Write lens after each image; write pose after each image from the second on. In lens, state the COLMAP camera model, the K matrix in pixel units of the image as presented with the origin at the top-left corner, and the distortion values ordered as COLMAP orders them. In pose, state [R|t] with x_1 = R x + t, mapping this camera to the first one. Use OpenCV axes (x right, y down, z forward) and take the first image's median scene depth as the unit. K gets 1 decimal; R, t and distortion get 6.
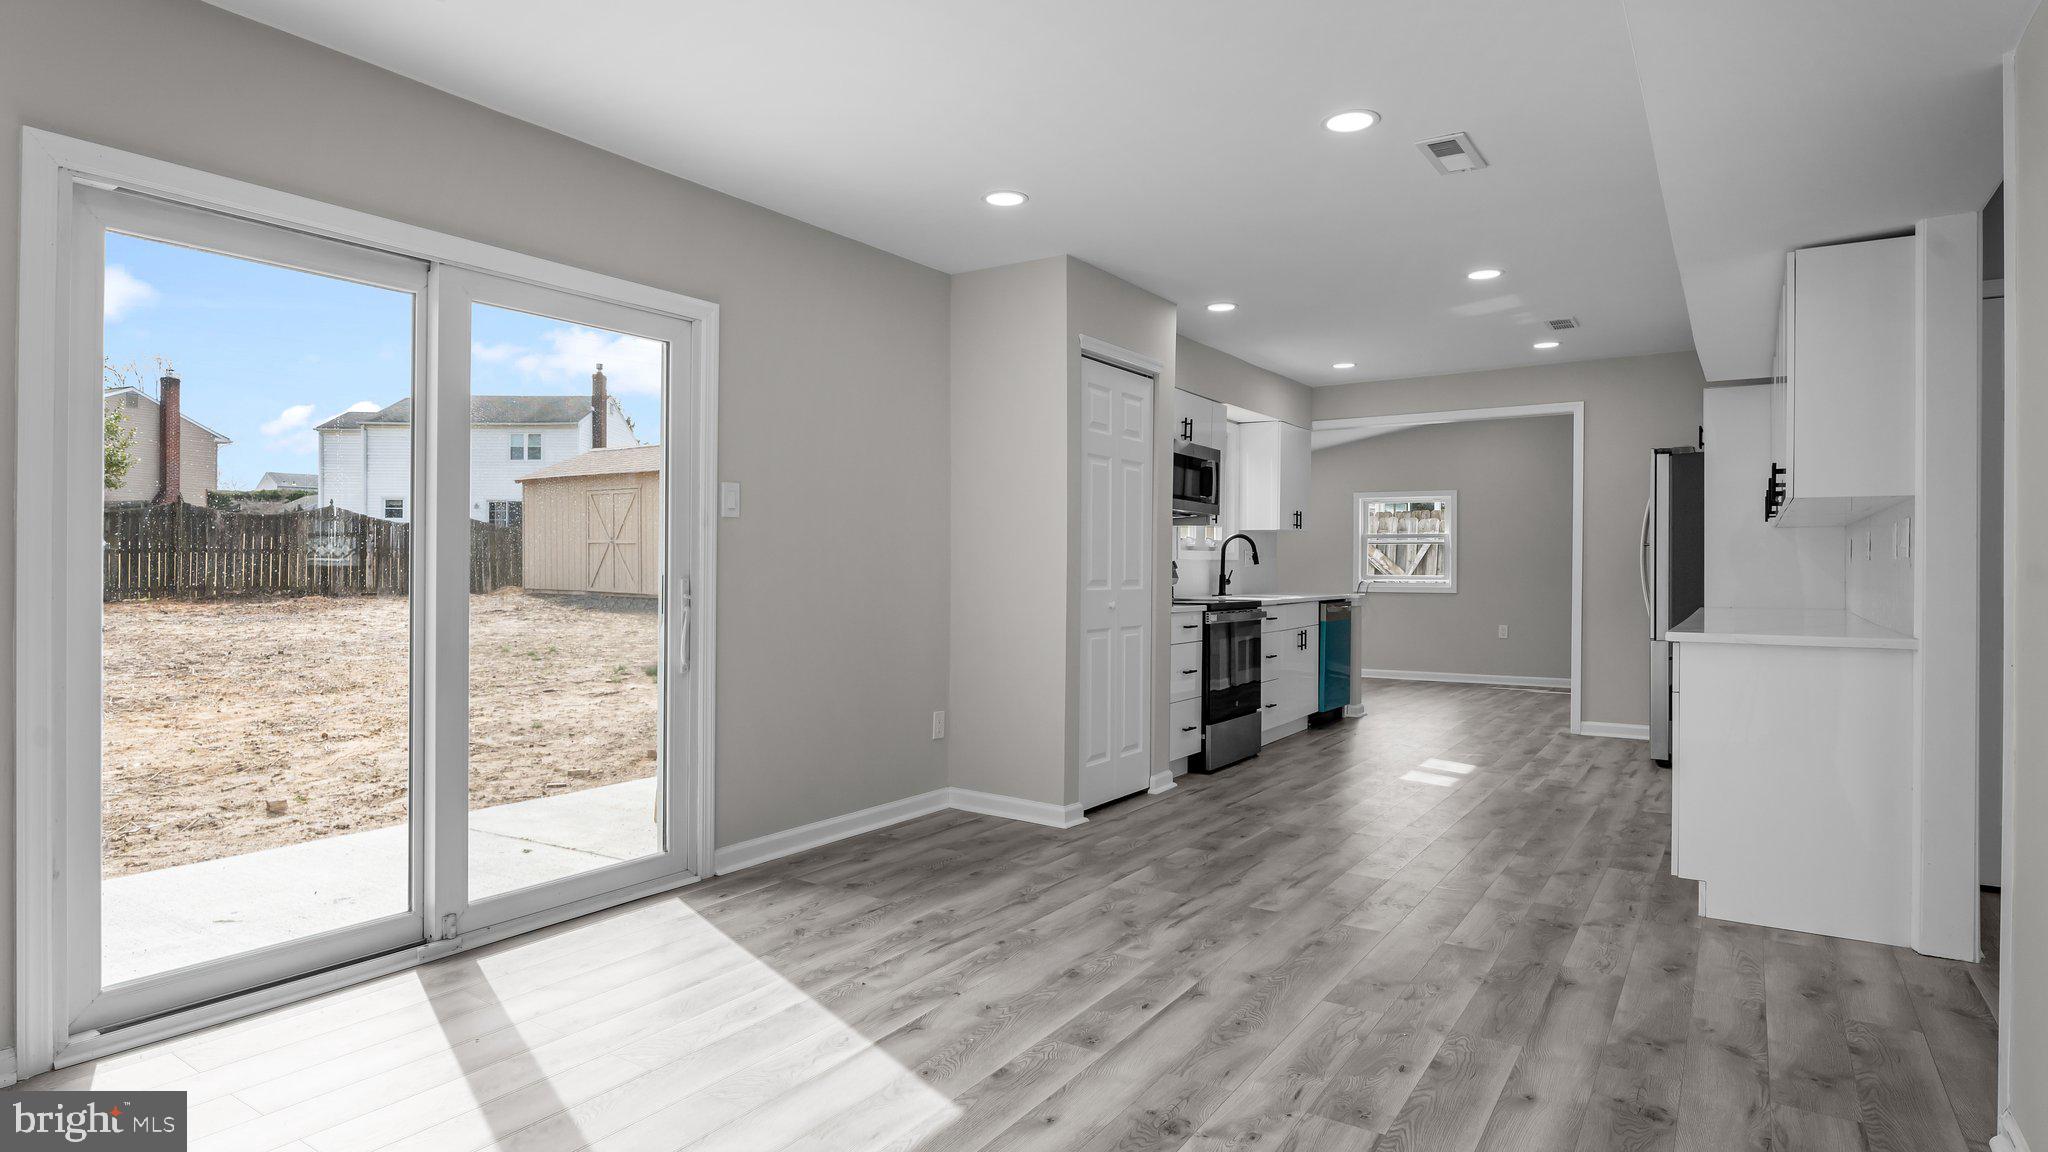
lens RADIAL K [[1062.0, 0, 1035.2], [0, 1062.0, 564.0], [0, 0, 1]] dist [-0.020502, -0.000372]
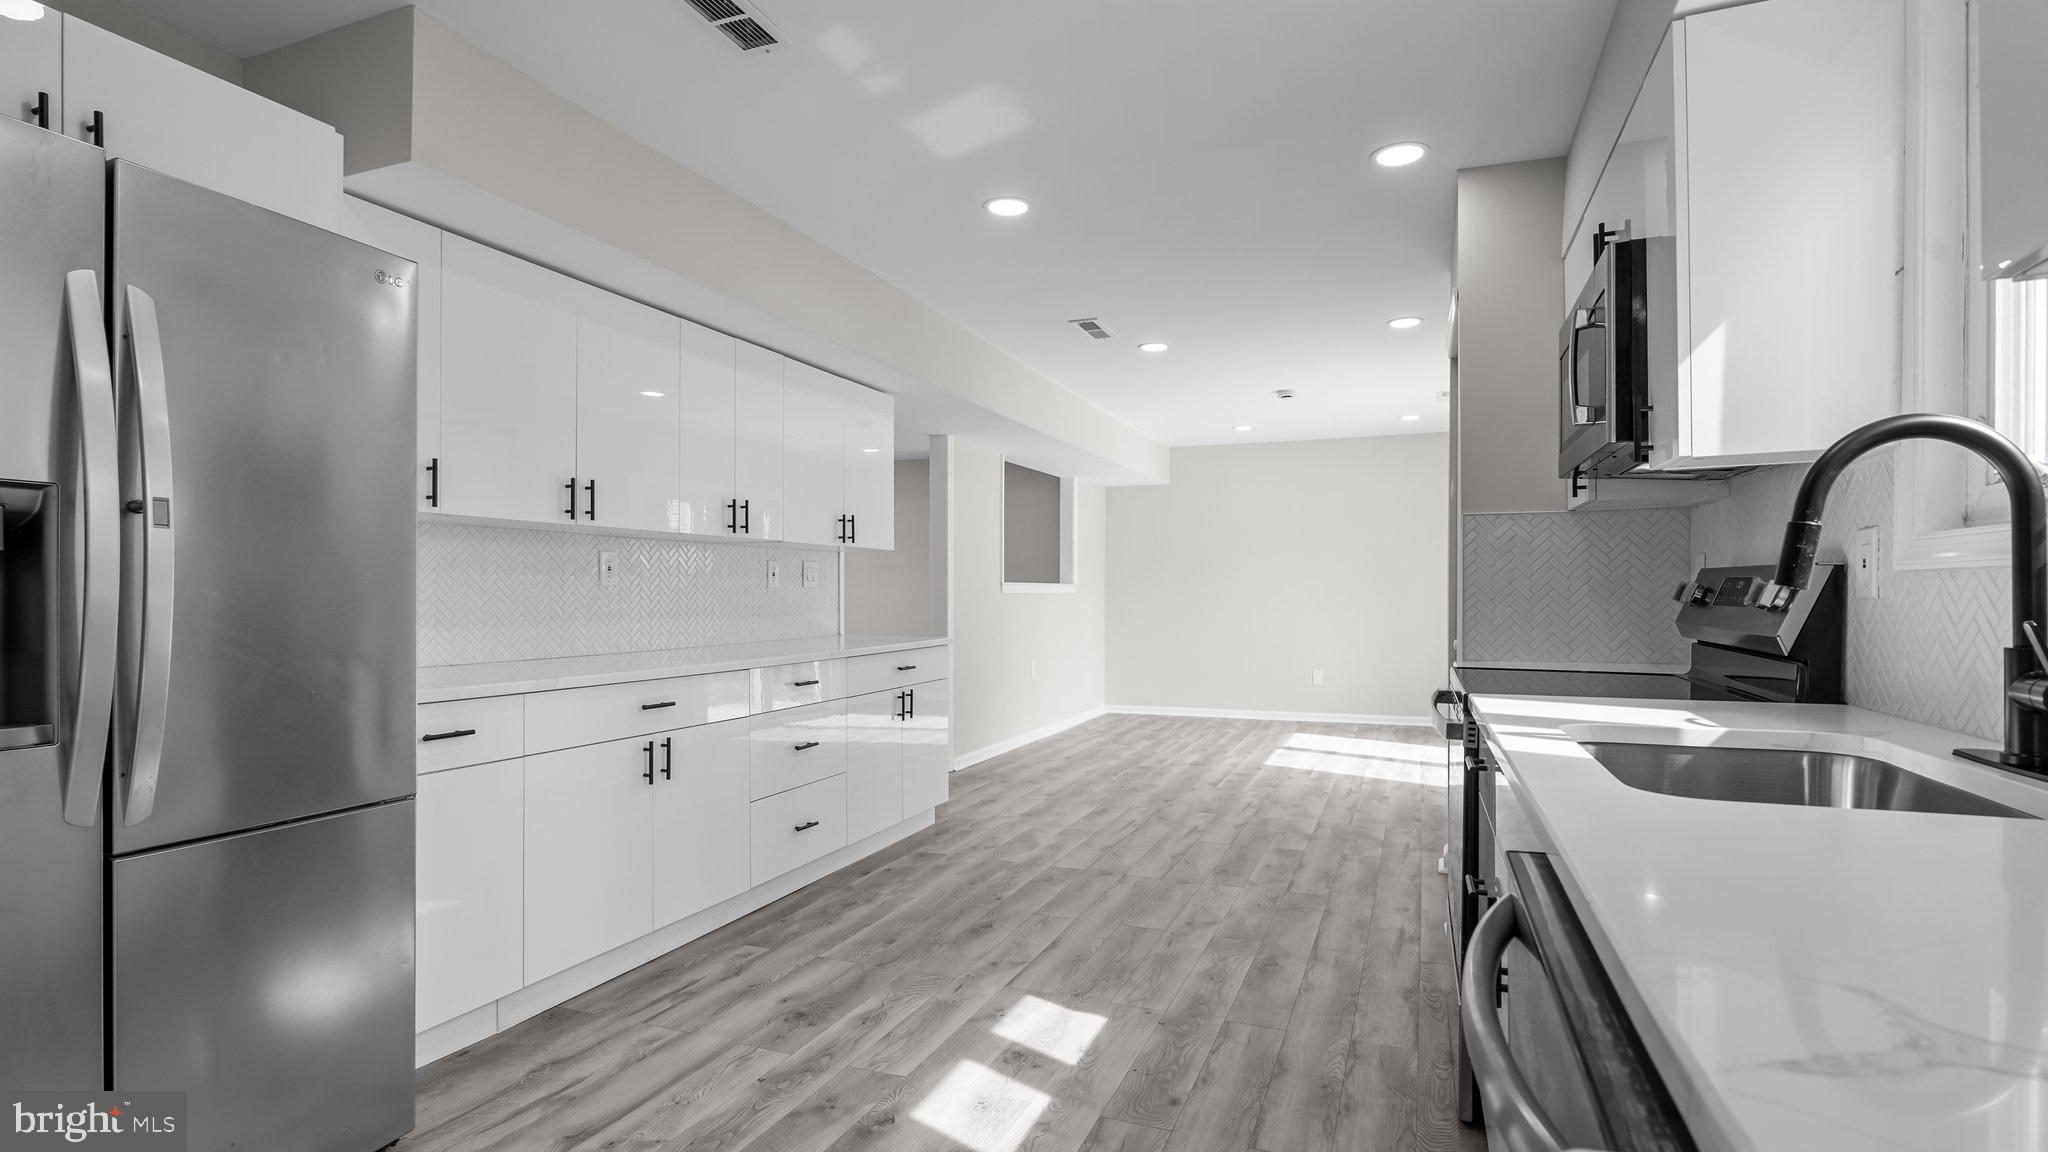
lens RADIAL K [[1006.2, 0, 1028.2], [0, 1006.2, 598.6], [0, 0, 1]] dist [-0.003322, 0.002450]
pose [[-0.978177, -0.003478, -0.207743, 0.385121], [-0.004146, 0.999988, 0.002778, 0.002321], [0.207731, 0.003579, -0.978179, 1.178459]]
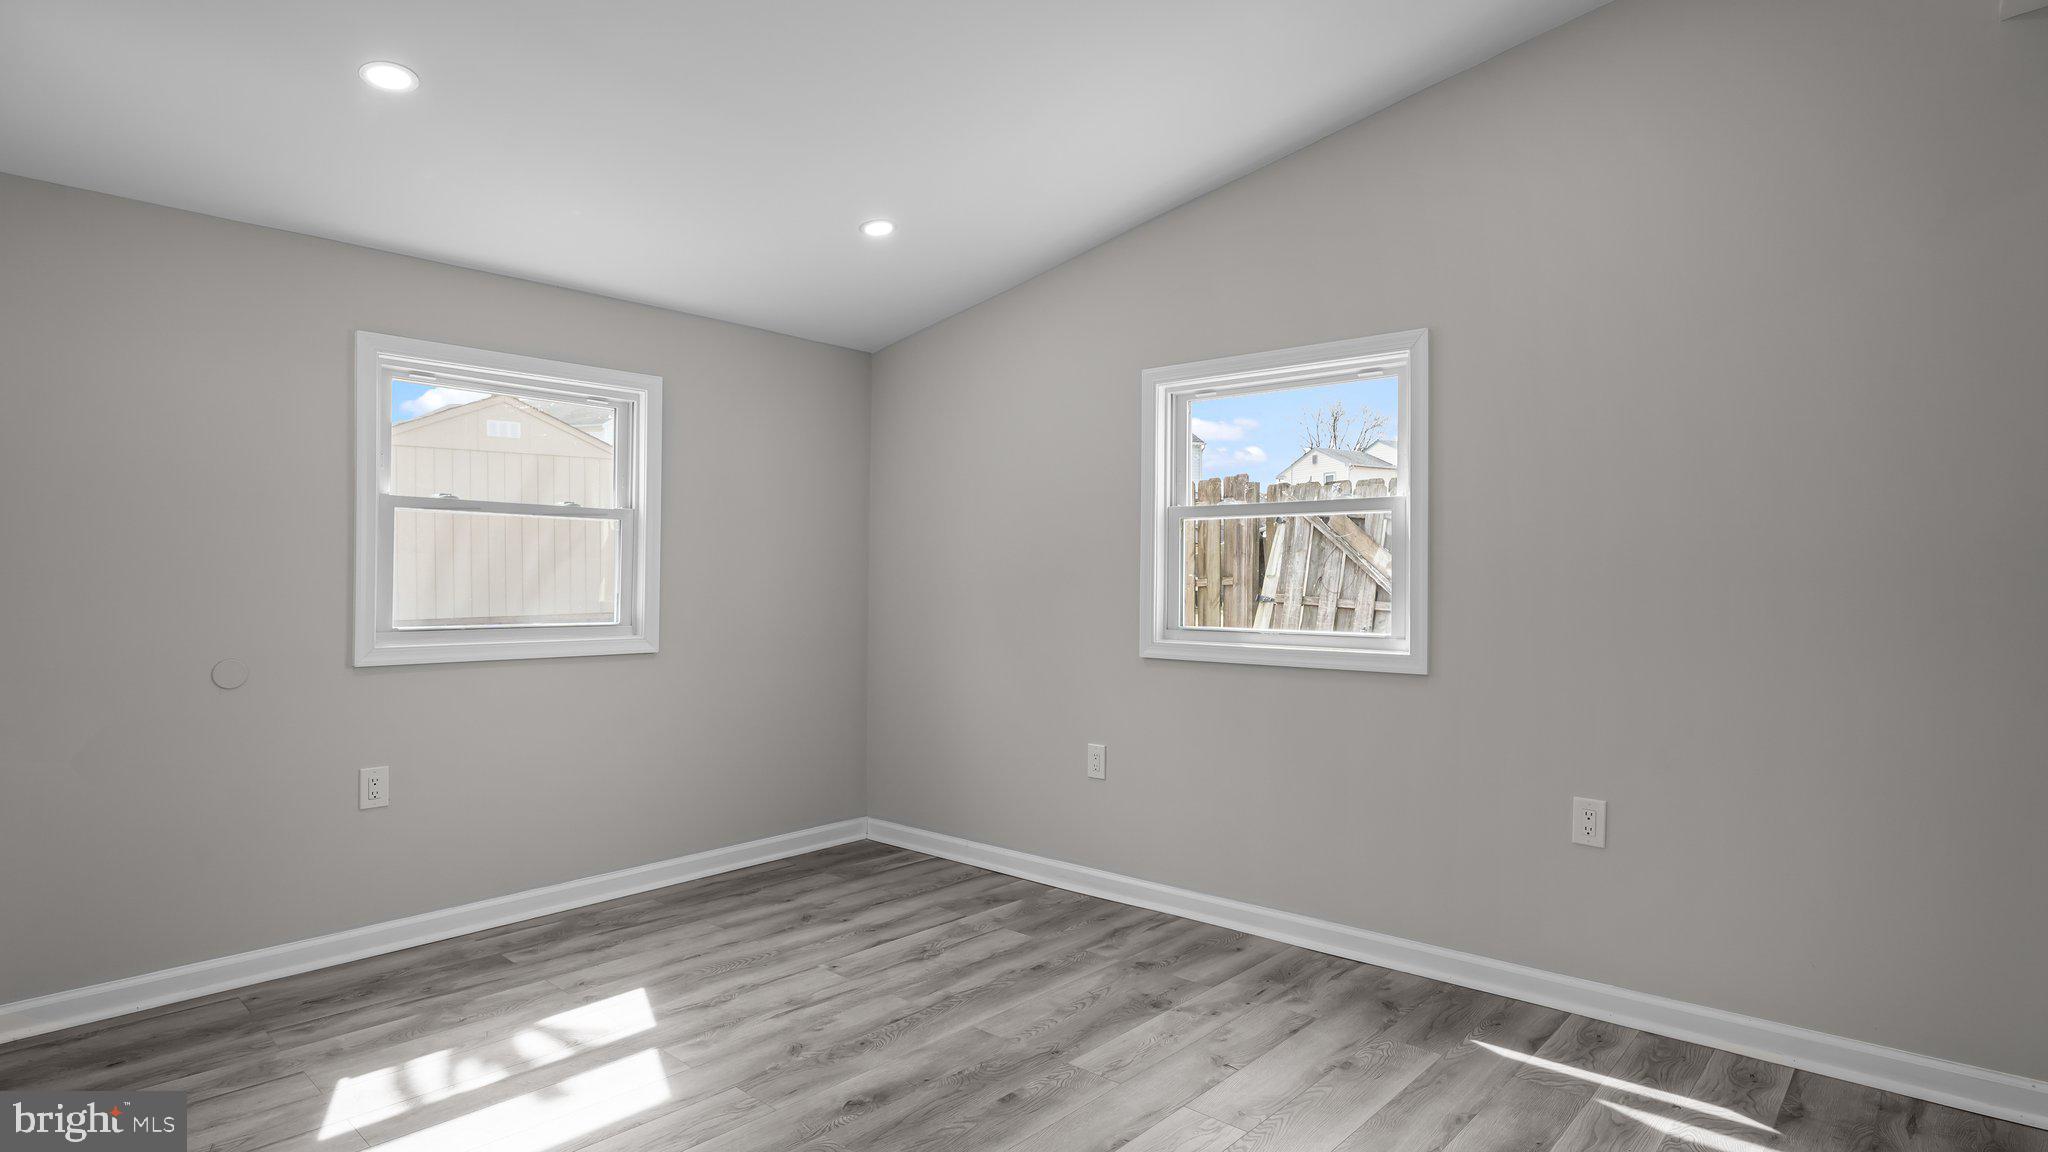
lens RADIAL K [[1061.3, 0, 1014.4], [0, 1061.3, 569.3], [0, 0, 1]] dist [-0.001944, -0.001775]
pose [[0.988785, 0.002887, -0.149321, 0.496983], [-0.003341, 0.999991, -0.002786, -0.002327], [0.149312, 0.003254, 0.988785, 1.042340]]
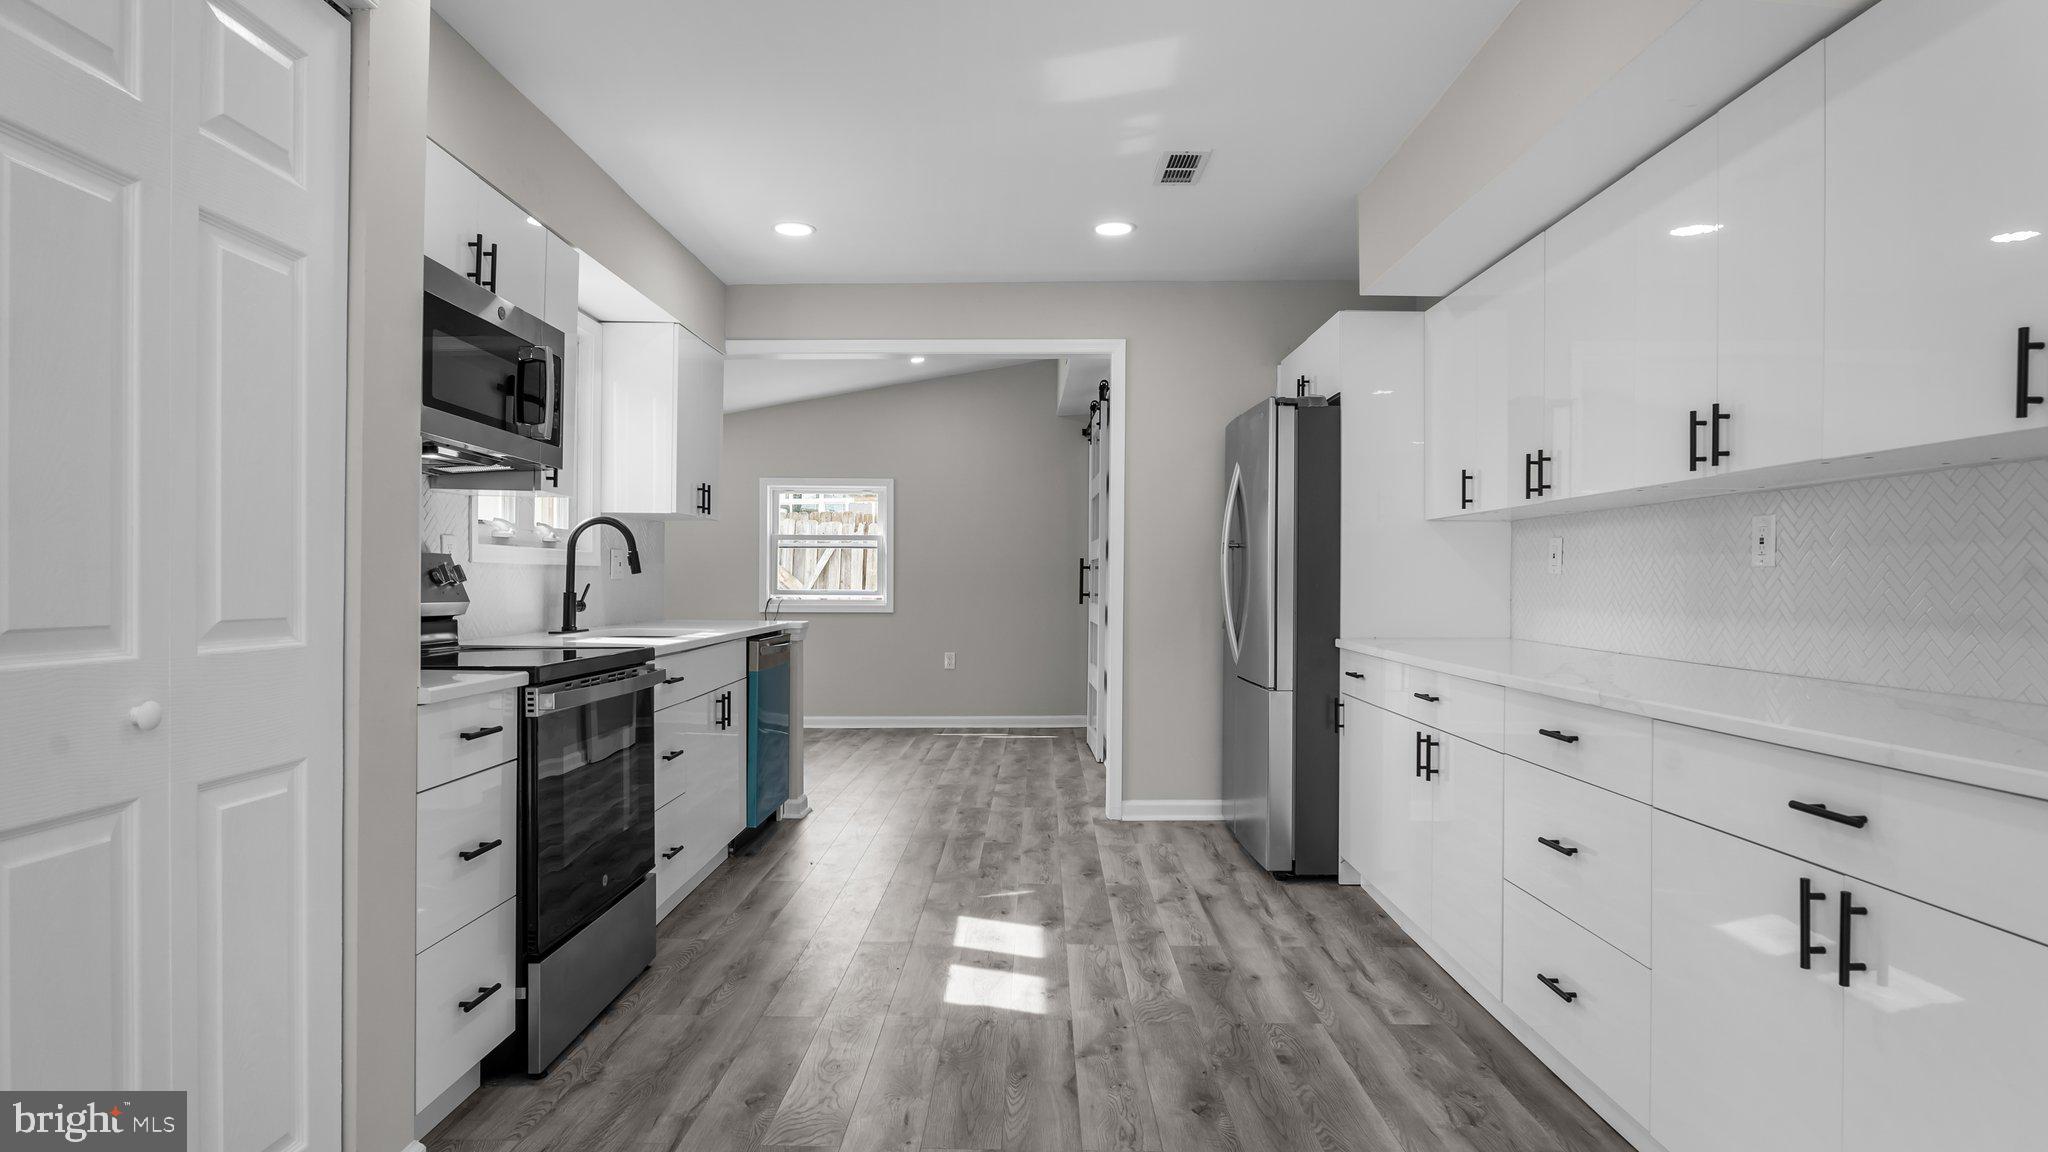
lens RADIAL K [[1061.3, 0, 1022.3], [0, 1061.3, 587.3], [0, 0, 1]] dist [-0.001944, -0.001775]
pose [[0.837241, -0.004076, 0.546818, 0.079805], [-0.001767, 0.999947, 0.010159, 0.001514], [-0.546831, -0.009472, 0.837190, 0.453414]]
